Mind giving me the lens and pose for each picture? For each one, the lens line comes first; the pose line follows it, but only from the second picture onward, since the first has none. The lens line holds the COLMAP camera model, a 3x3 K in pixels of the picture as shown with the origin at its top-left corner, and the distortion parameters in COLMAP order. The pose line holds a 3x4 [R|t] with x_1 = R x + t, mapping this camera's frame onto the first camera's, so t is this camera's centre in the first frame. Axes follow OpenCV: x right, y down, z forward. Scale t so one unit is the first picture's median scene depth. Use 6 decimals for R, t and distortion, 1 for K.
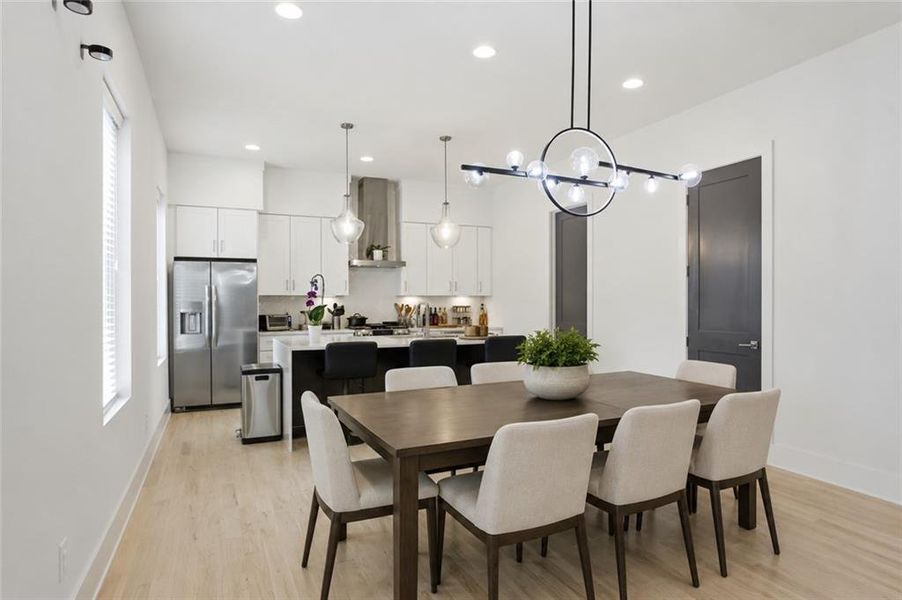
lens RADIAL K [[550.9, 0, 451.0], [0, 550.9, 300.0], [0, 0, 1]] dist [0.000087, 0.000302]
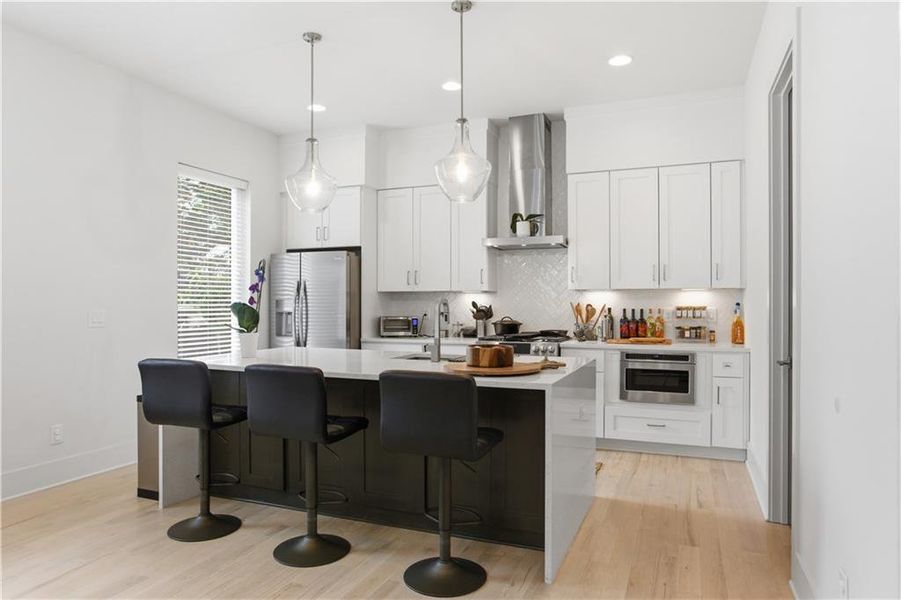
lens RADIAL K [[585.3, 0, 450.5], [0, 585.3, 300.0], [0, 0, 1]] dist [-0.024862, -0.000578]
pose [[0.688943, -0.002609, -0.724811, 0.312688], [0.002455, 0.999996, -0.001266, 0.004415], [0.724812, -0.000907, 0.688947, 0.448050]]
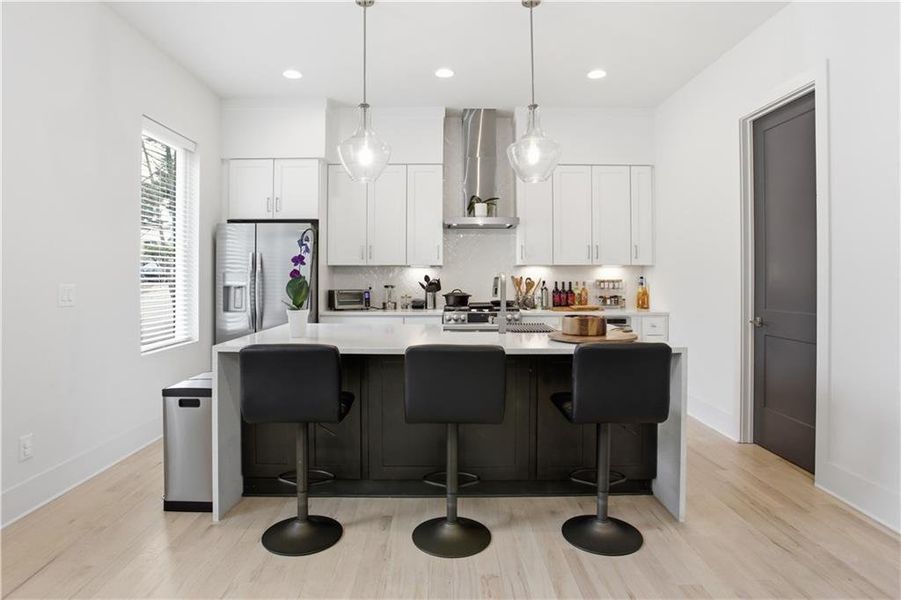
lens RADIAL K [[510.5, 0, 441.7], [0, 510.5, 269.0], [0, 0, 1]] dist [-0.048166, 0.002025]
pose [[0.916681, -0.004039, -0.399599, 0.090606], [-0.000128, 0.999946, -0.010401, 0.004186], [0.399619, 0.009585, 0.916631, 0.351896]]
